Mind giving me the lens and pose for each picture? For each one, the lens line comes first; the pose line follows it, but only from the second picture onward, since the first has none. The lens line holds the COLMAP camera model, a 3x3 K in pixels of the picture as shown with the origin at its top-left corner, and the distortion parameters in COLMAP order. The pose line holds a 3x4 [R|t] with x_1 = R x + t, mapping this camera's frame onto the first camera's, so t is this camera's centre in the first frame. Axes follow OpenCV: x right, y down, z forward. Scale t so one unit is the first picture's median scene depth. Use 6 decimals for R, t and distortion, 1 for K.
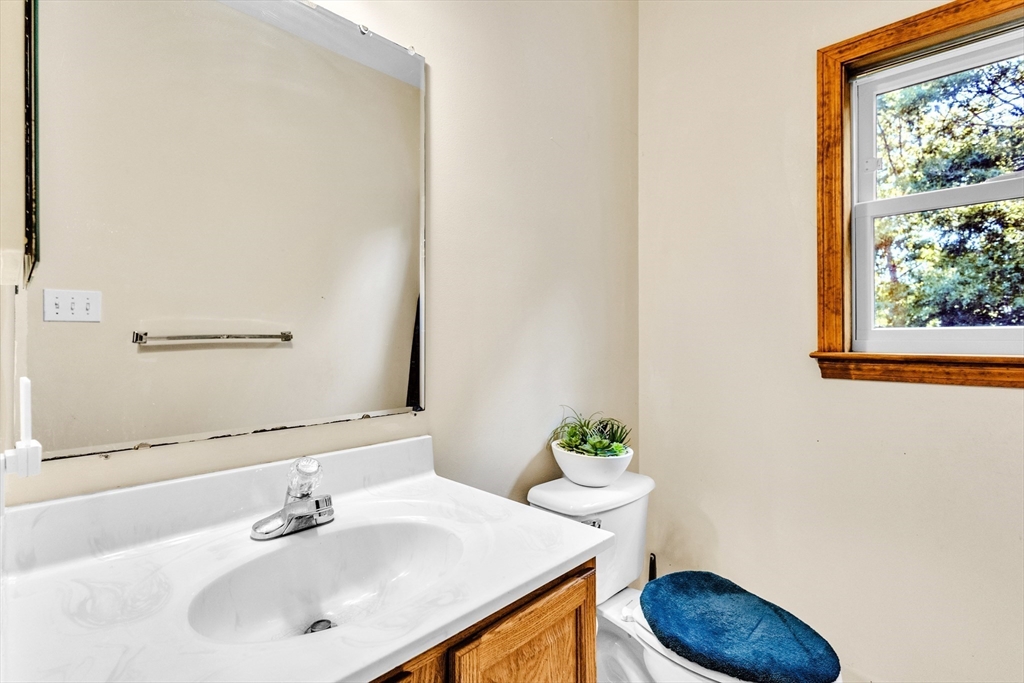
lens RADIAL K [[477.6, 0, 513.2], [0, 477.6, 339.6], [0, 0, 1]] dist [0.009405, -0.000347]
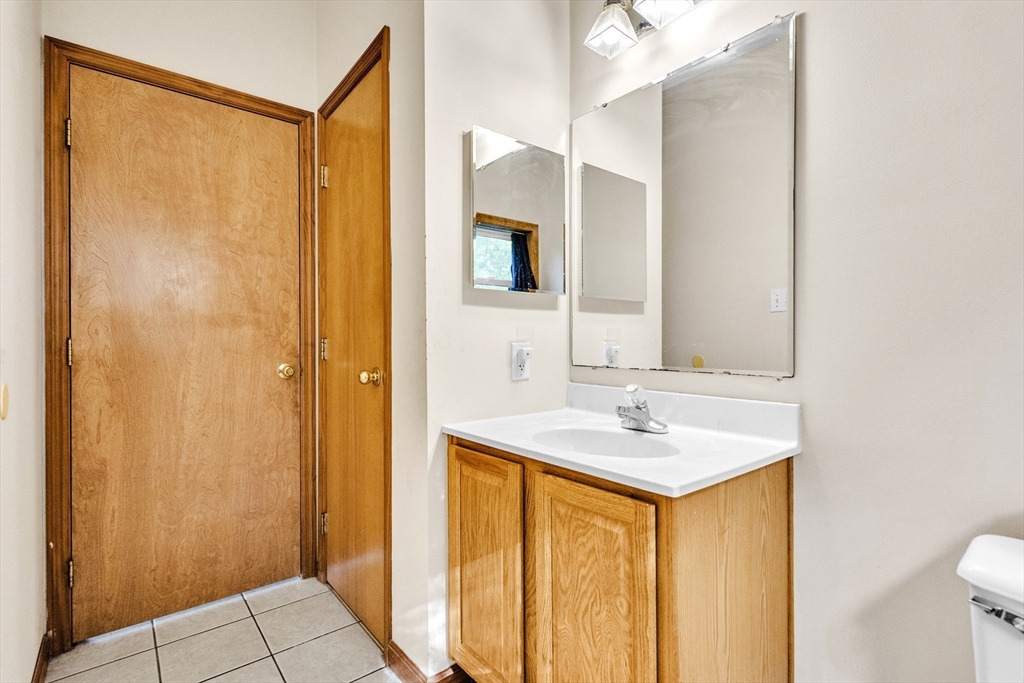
lens RADIAL K [[477.6, 0, 512.7], [0, 477.6, 342.5], [0, 0, 1]] dist [0.009405, -0.000347]
pose [[-0.085870, -0.000342, -0.996306, 1.137231], [0.000636, 1.000000, -0.000399, 0.106565], [0.996306, -0.000668, -0.085869, 0.711361]]
